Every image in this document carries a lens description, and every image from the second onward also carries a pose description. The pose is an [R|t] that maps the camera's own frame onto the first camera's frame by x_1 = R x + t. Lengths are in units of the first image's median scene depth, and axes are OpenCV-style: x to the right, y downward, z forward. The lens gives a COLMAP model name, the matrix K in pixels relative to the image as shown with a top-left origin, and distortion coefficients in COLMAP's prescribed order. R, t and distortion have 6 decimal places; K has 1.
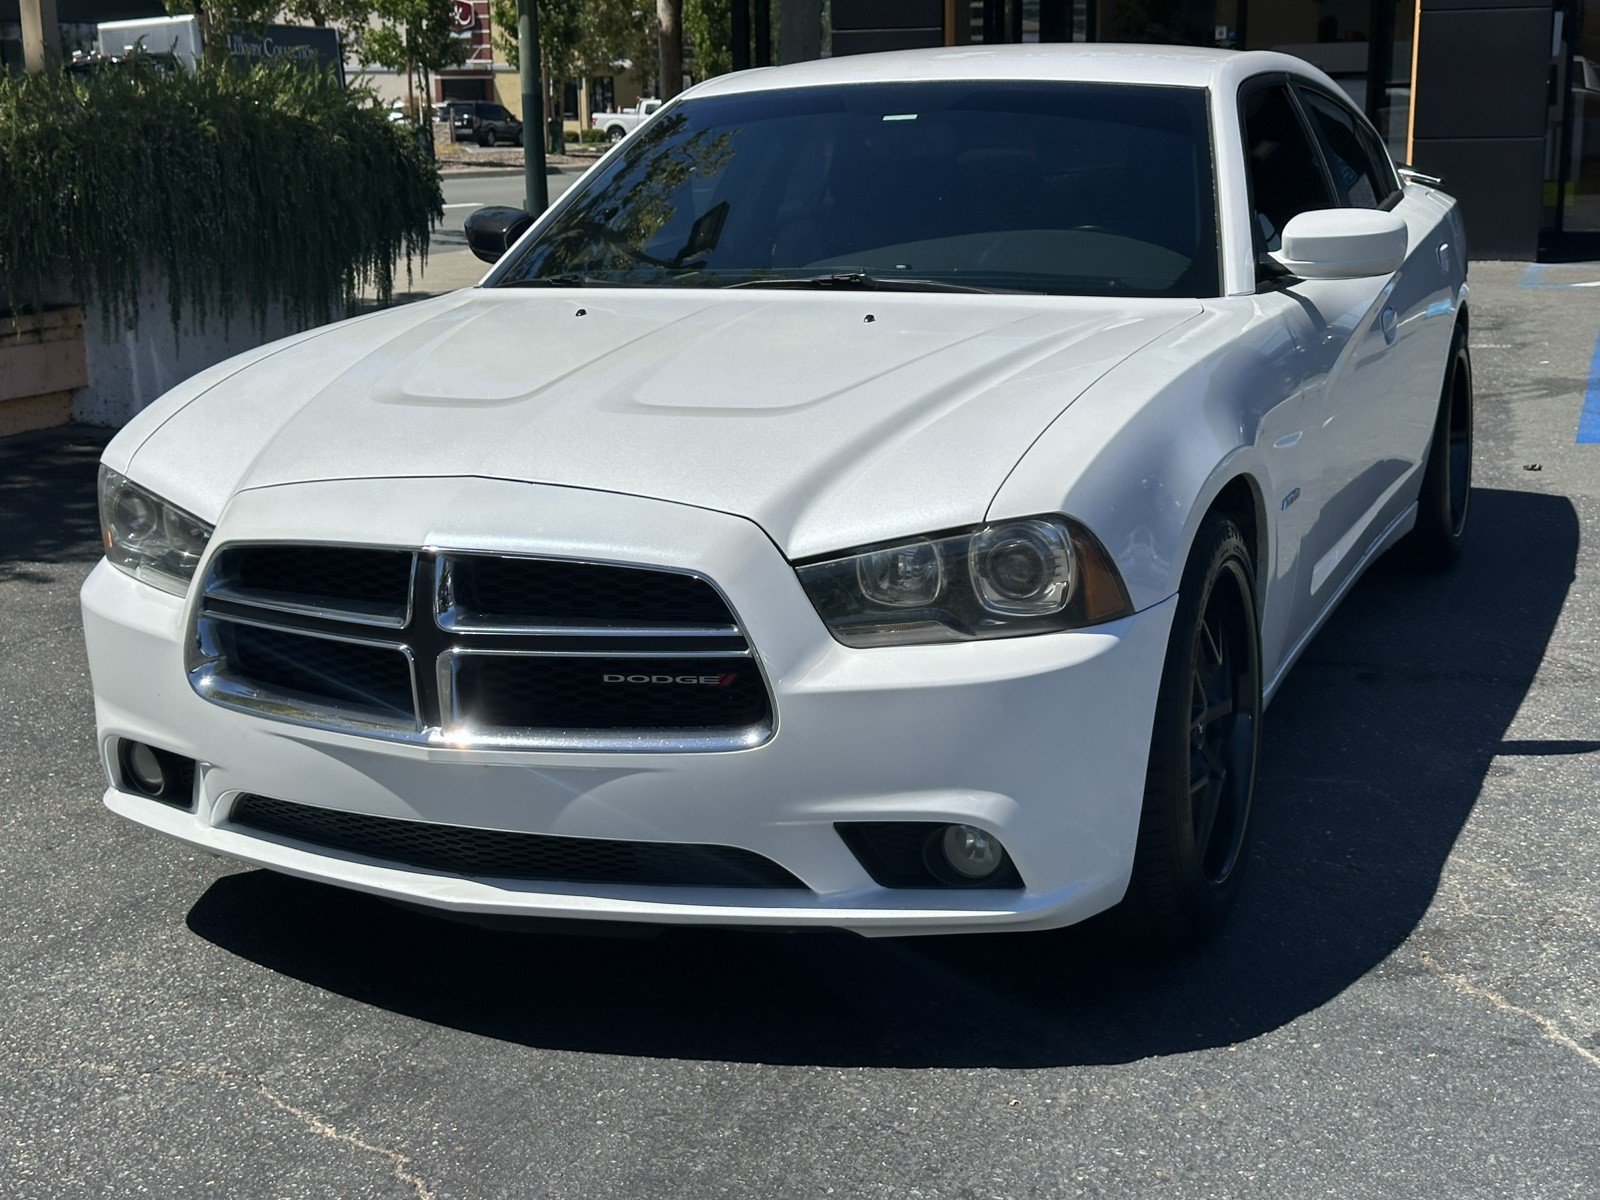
lens RADIAL K [[2225.3, 0, 800.1], [0, 2225.3, 583.1], [0, 0, 1]] dist [0.070833, -0.059375]
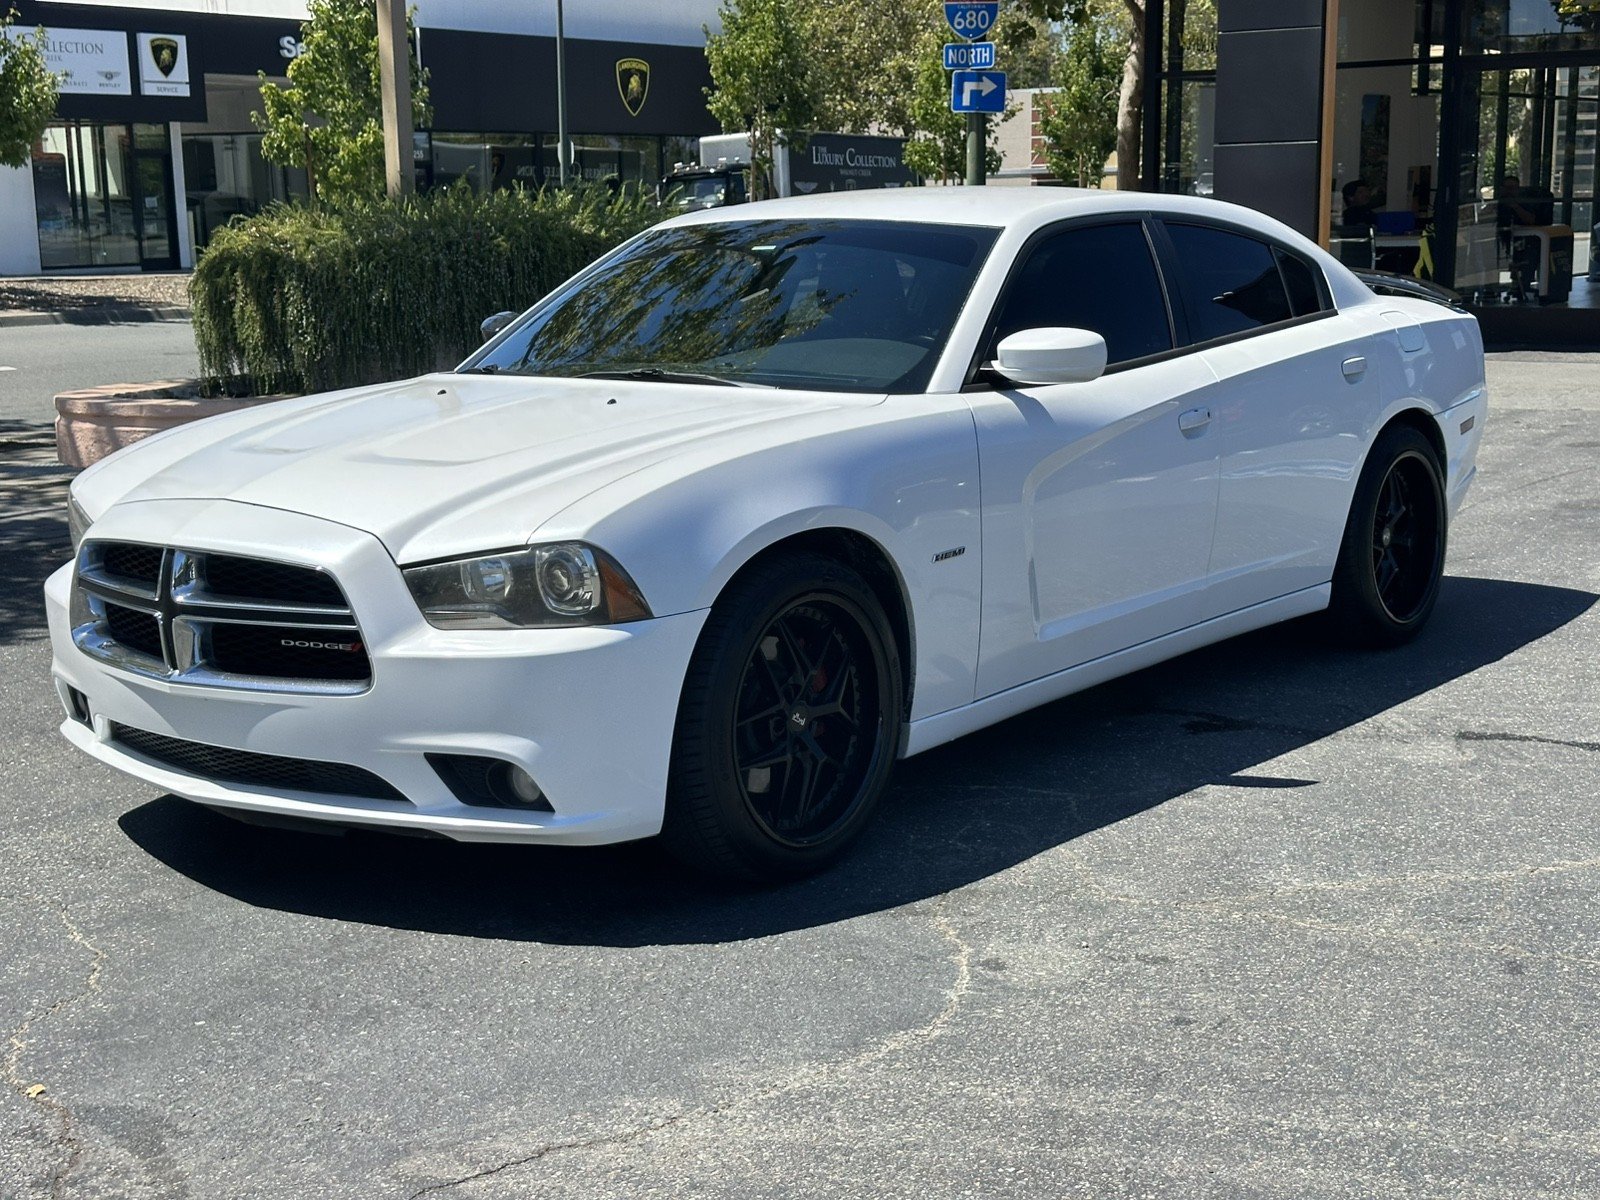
lens RADIAL K [[2218.1, 0, 812.1], [0, 2218.1, 598.4], [0, 0, 1]] dist [0.176707, -0.335578]
pose [[0.960610, 0.048694, -0.273601, 0.616571], [-0.058605, 0.997884, -0.028161, 0.034203], [0.271651, 0.043086, 0.961431, -0.287296]]
